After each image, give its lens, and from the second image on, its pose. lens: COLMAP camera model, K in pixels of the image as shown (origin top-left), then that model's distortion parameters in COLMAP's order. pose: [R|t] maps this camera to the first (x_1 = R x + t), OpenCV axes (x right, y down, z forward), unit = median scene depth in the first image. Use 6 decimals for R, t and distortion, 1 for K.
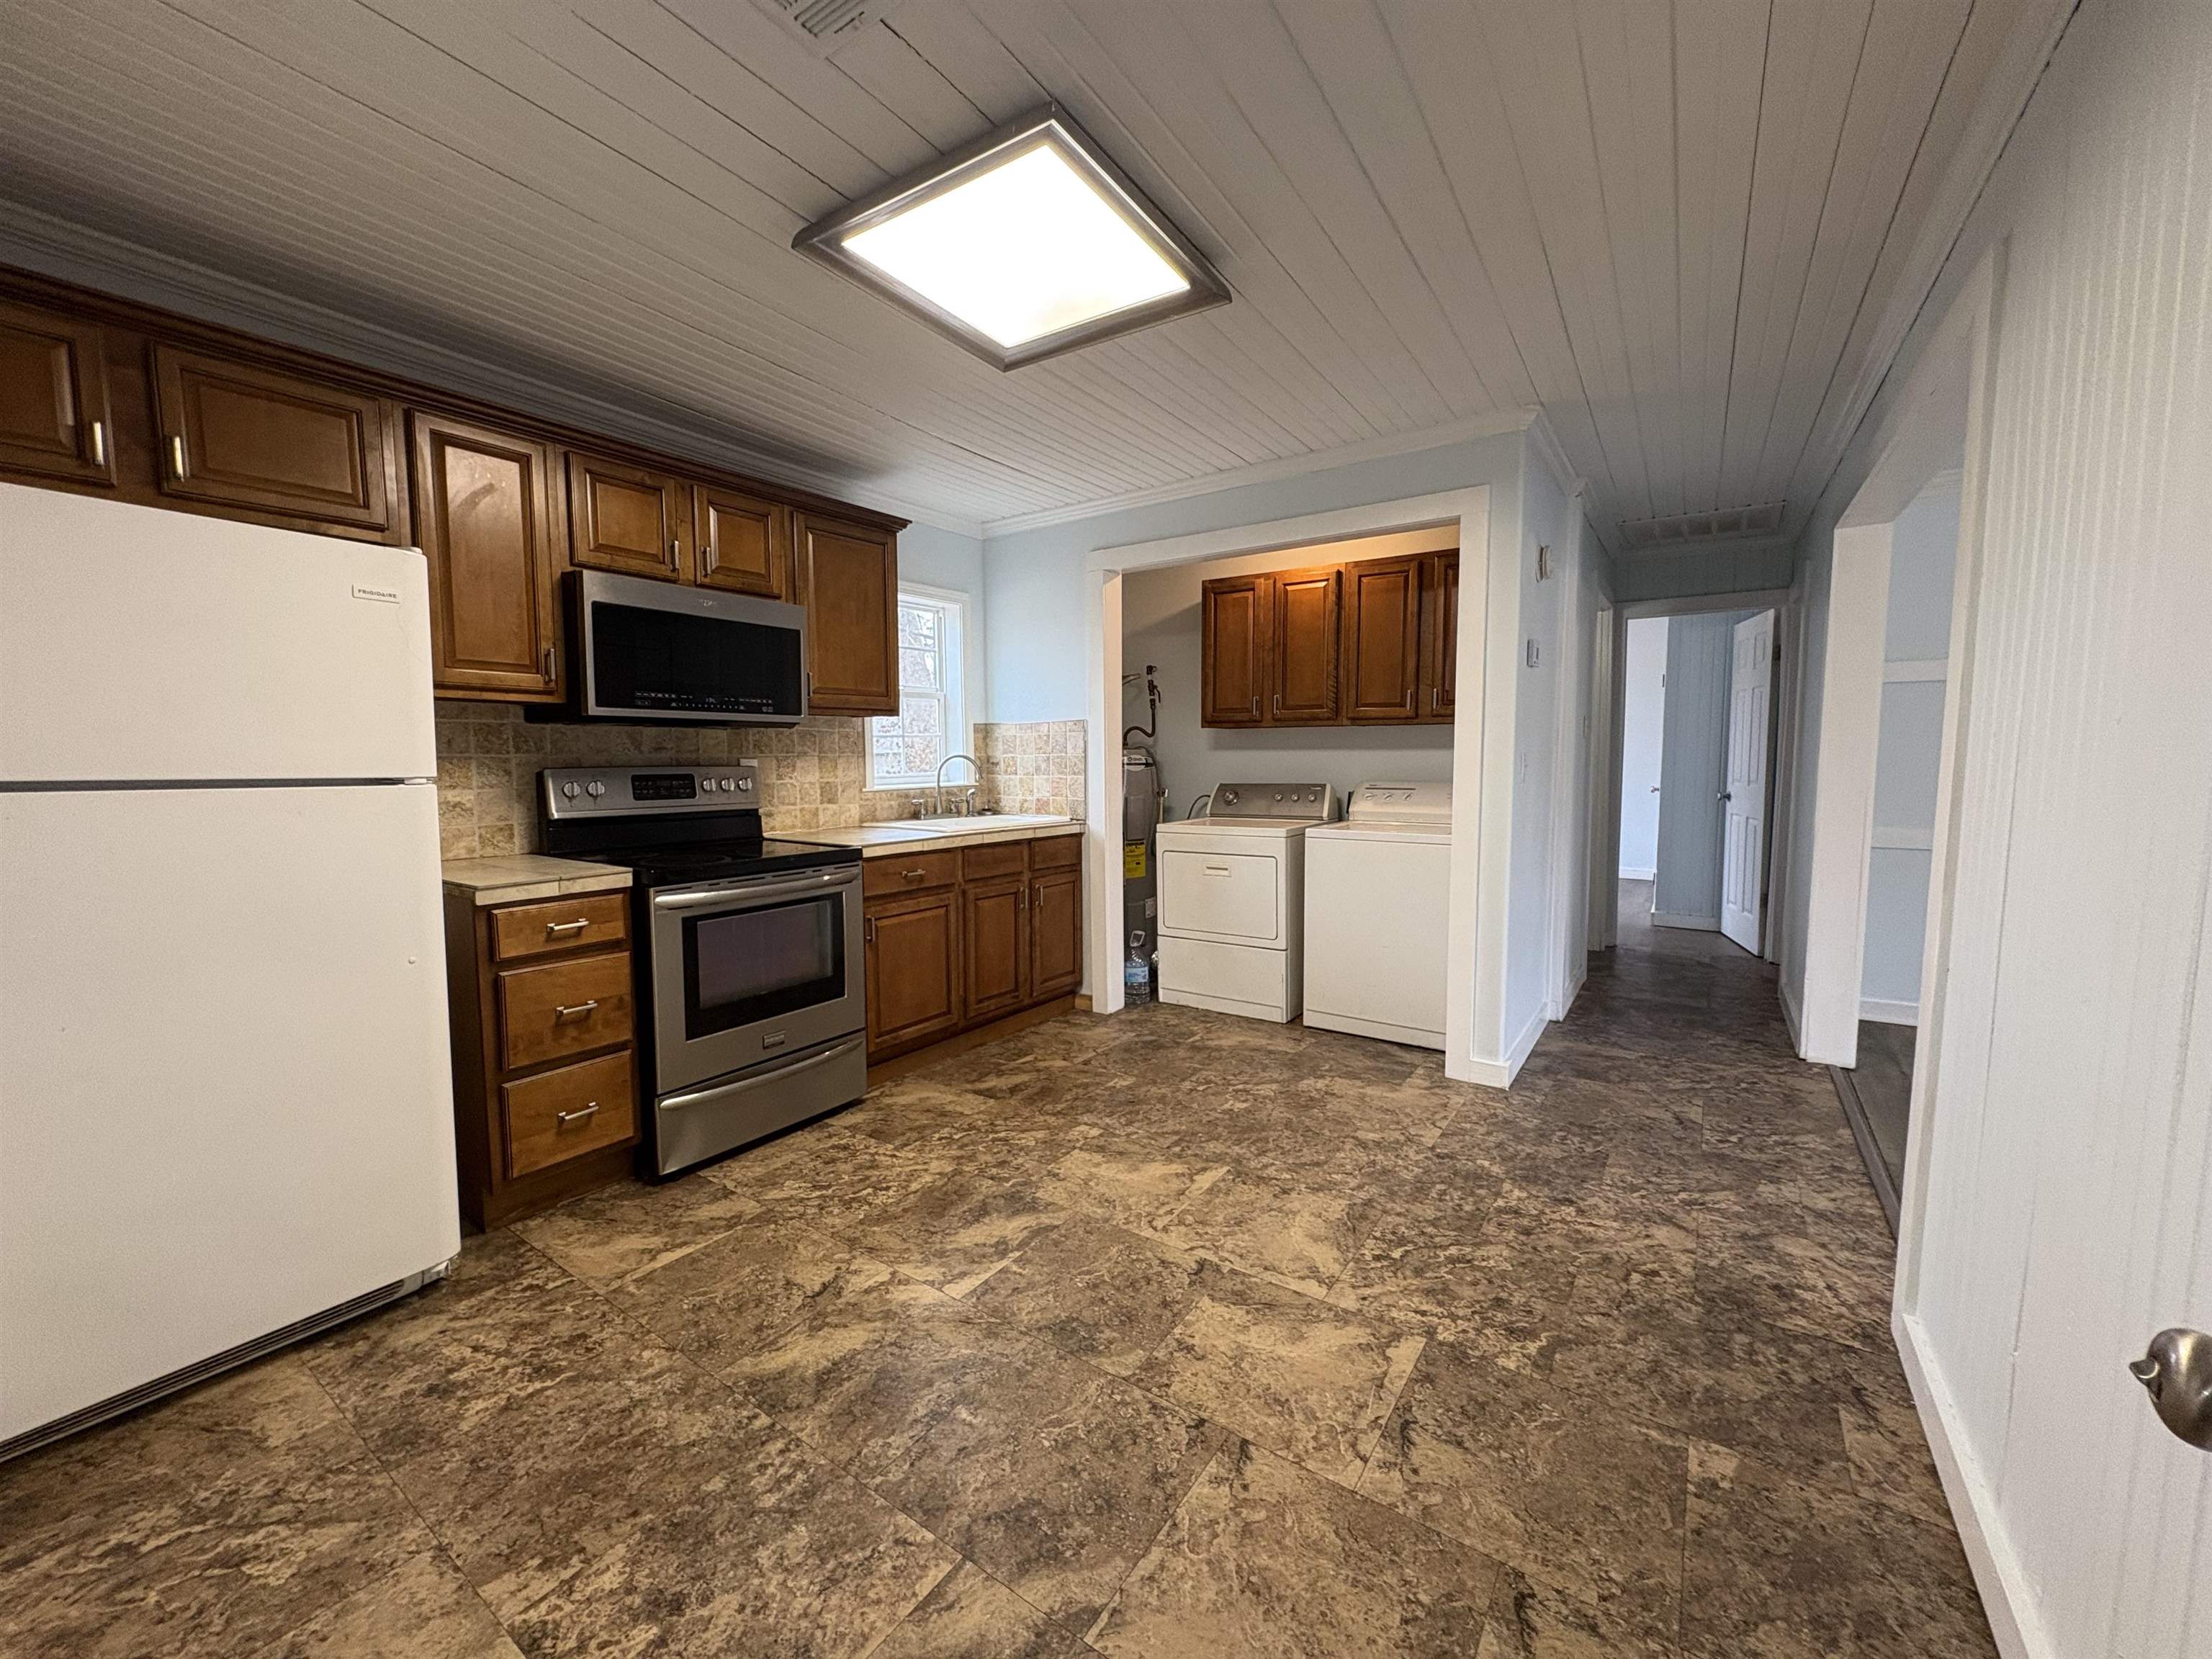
lens RADIAL K [[877.6, 0, 1109.4], [0, 877.6, 833.5], [0, 0, 1]] dist [-0.001638, 0.000529]
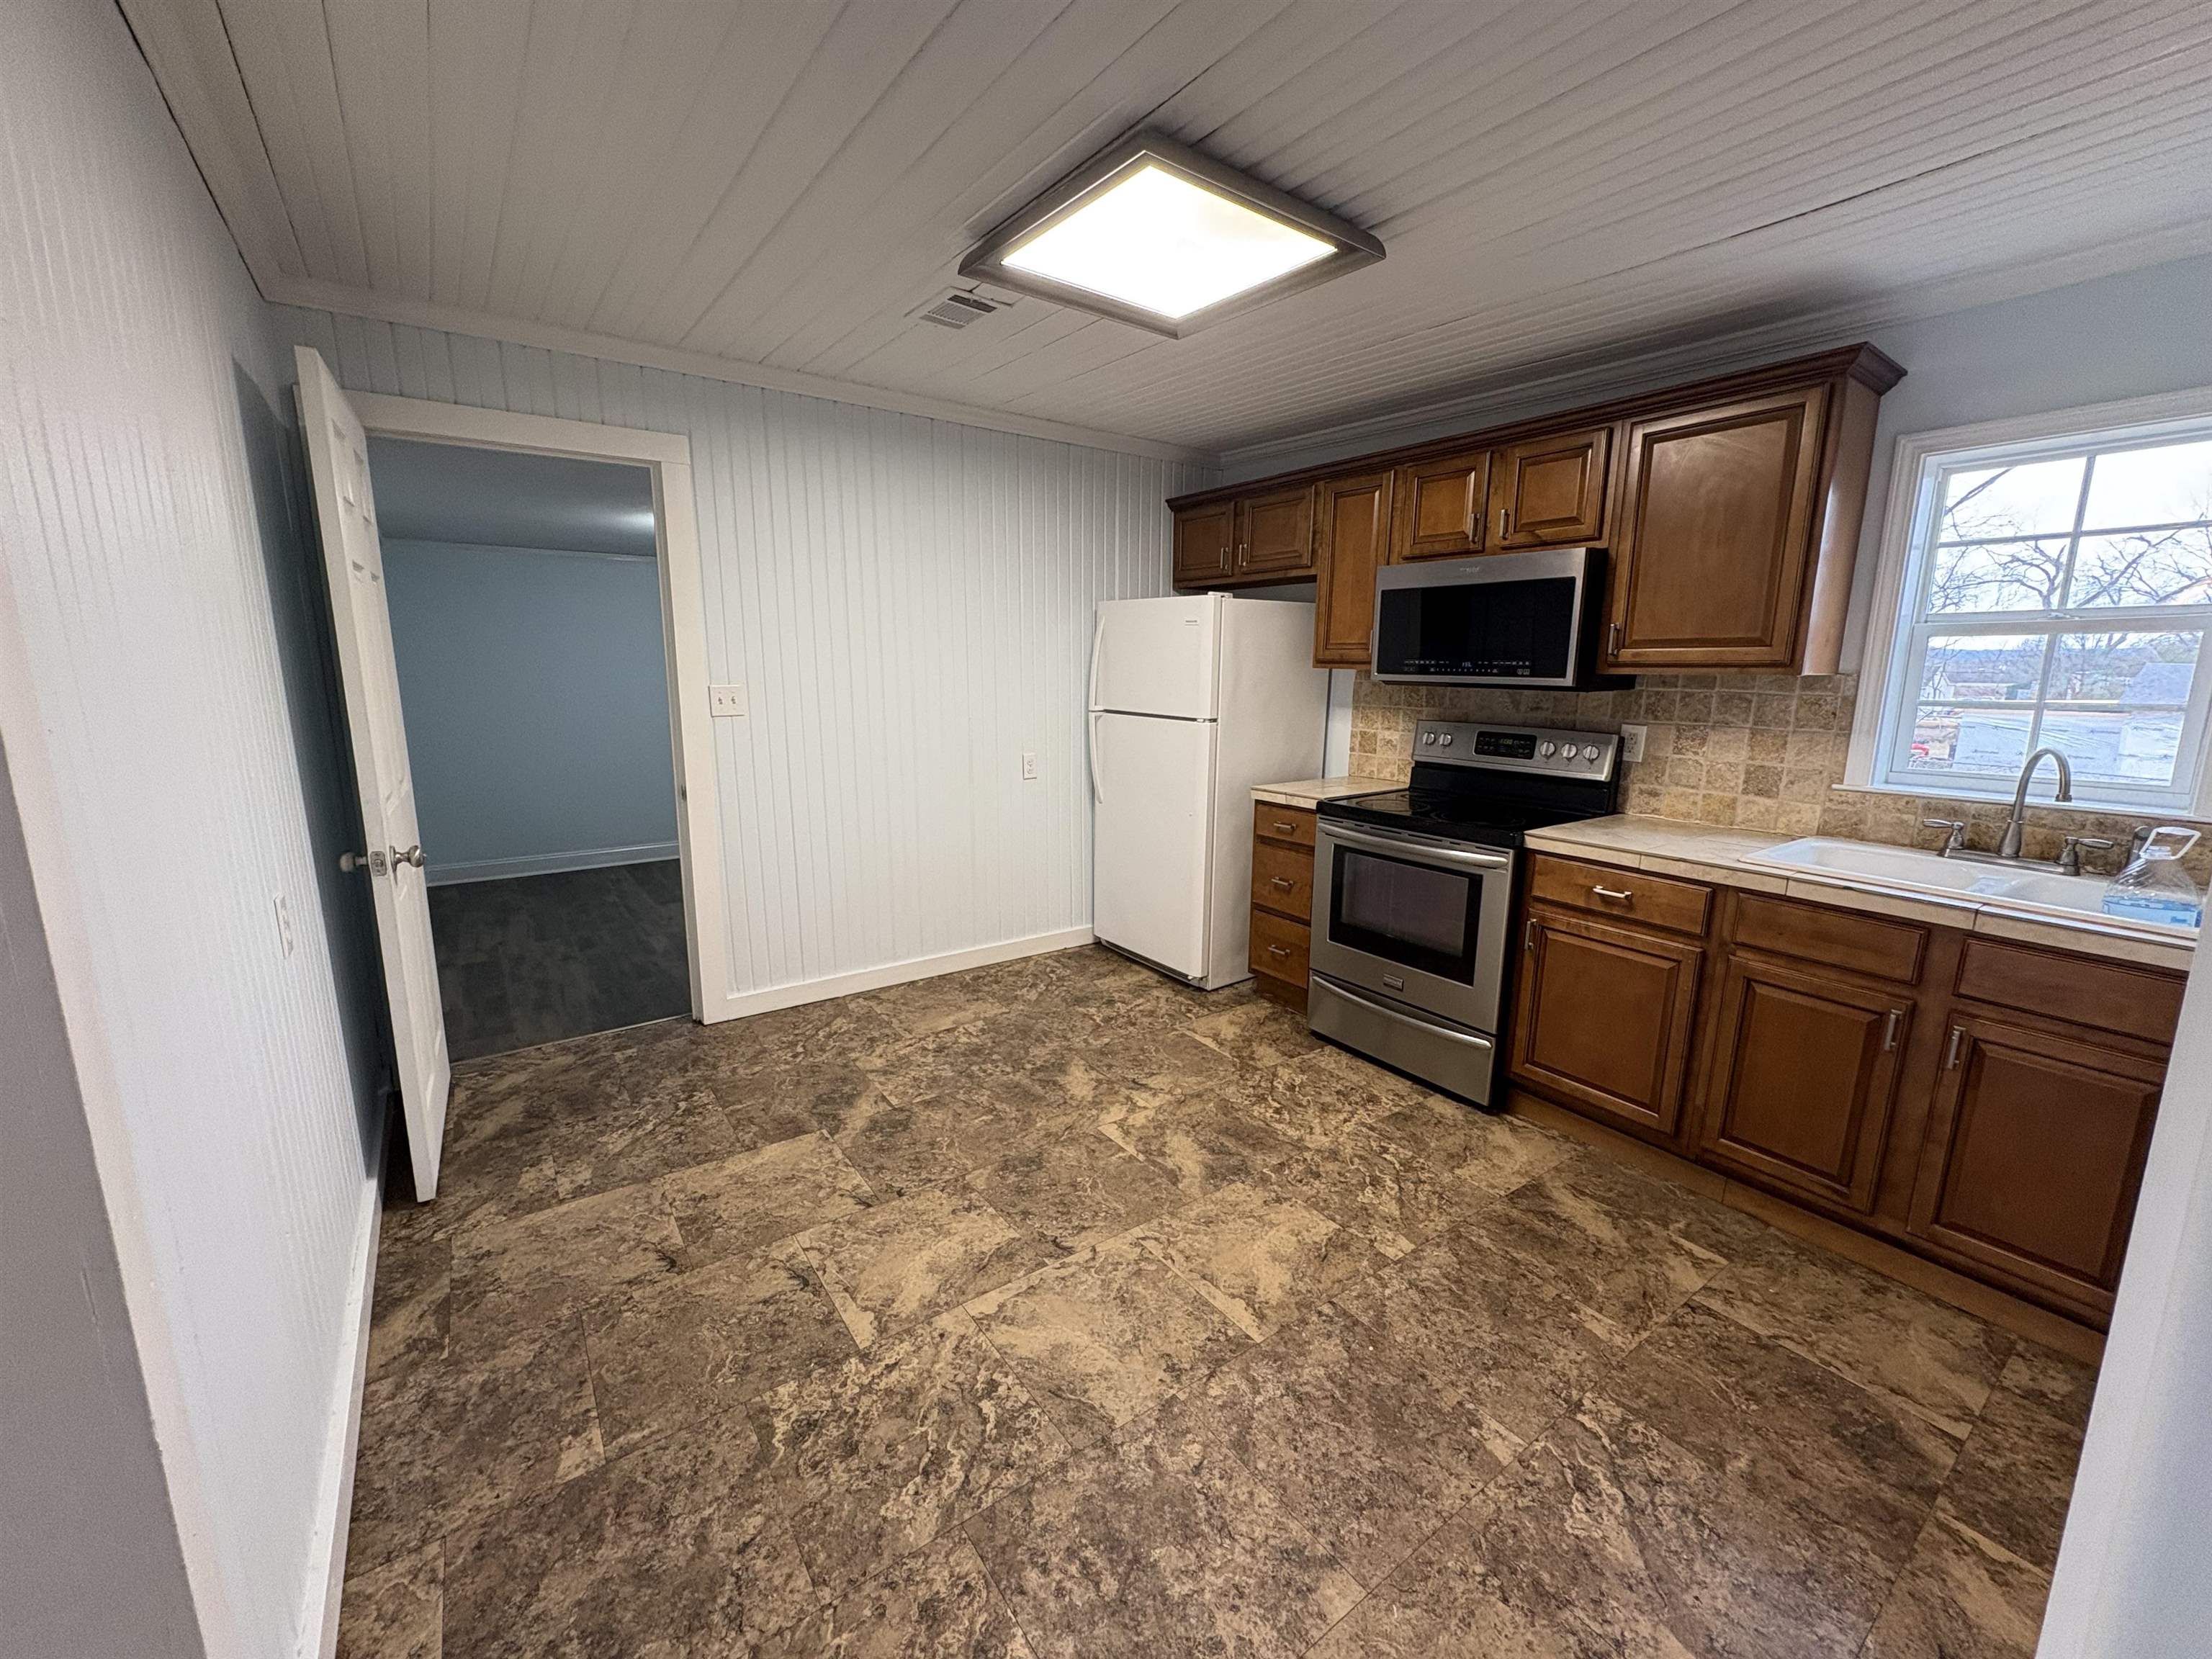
lens RADIAL K [[877.6, 0, 1098.4], [0, 877.6, 833.8], [0, 0, 1]] dist [-0.001638, 0.000529]
pose [[-0.343970, 0.178087, -0.921938, 0.729924], [-0.095529, 0.970118, 0.223035, -0.154153], [0.934109, 0.164789, -0.316679, 0.997033]]
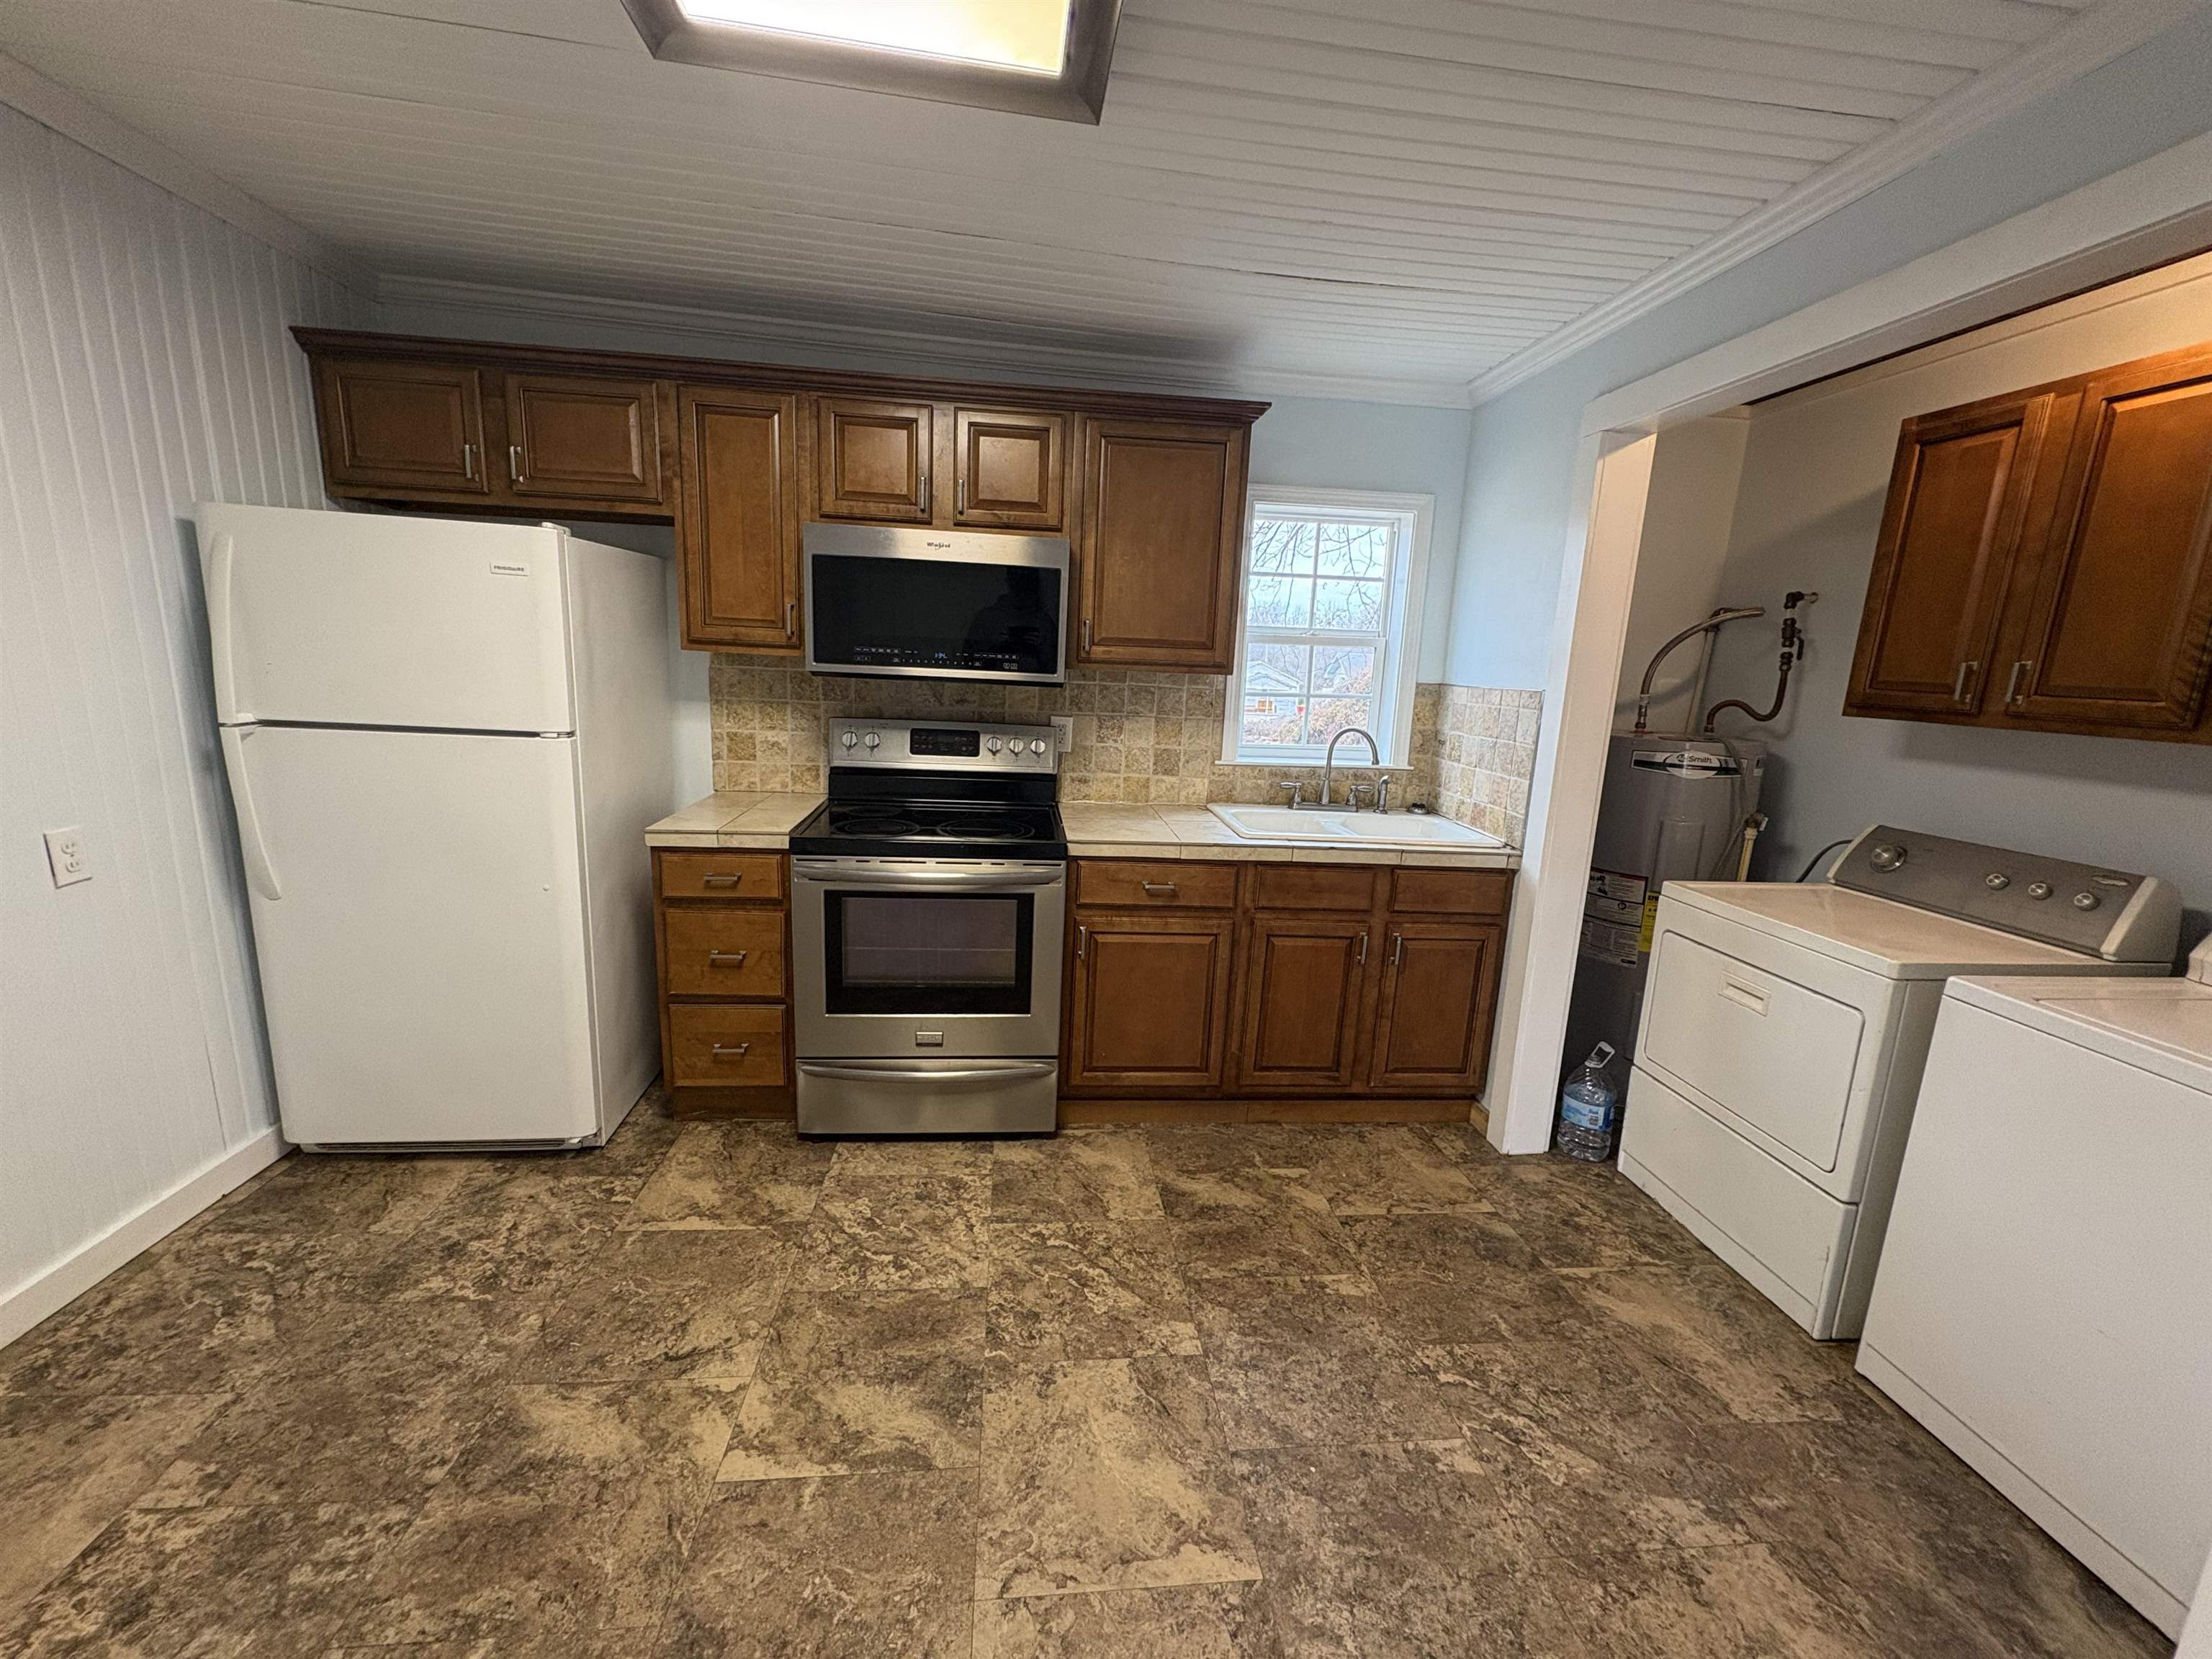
lens RADIAL K [[877.6, 0, 1104.8], [0, 877.6, 831.7], [0, 0, 1]] dist [-0.001638, 0.000529]
pose [[0.646979, 0.184581, -0.739830, 0.373304], [-0.117898, 0.982806, 0.142101, -0.127501], [0.753338, -0.004712, 0.657616, 0.556025]]
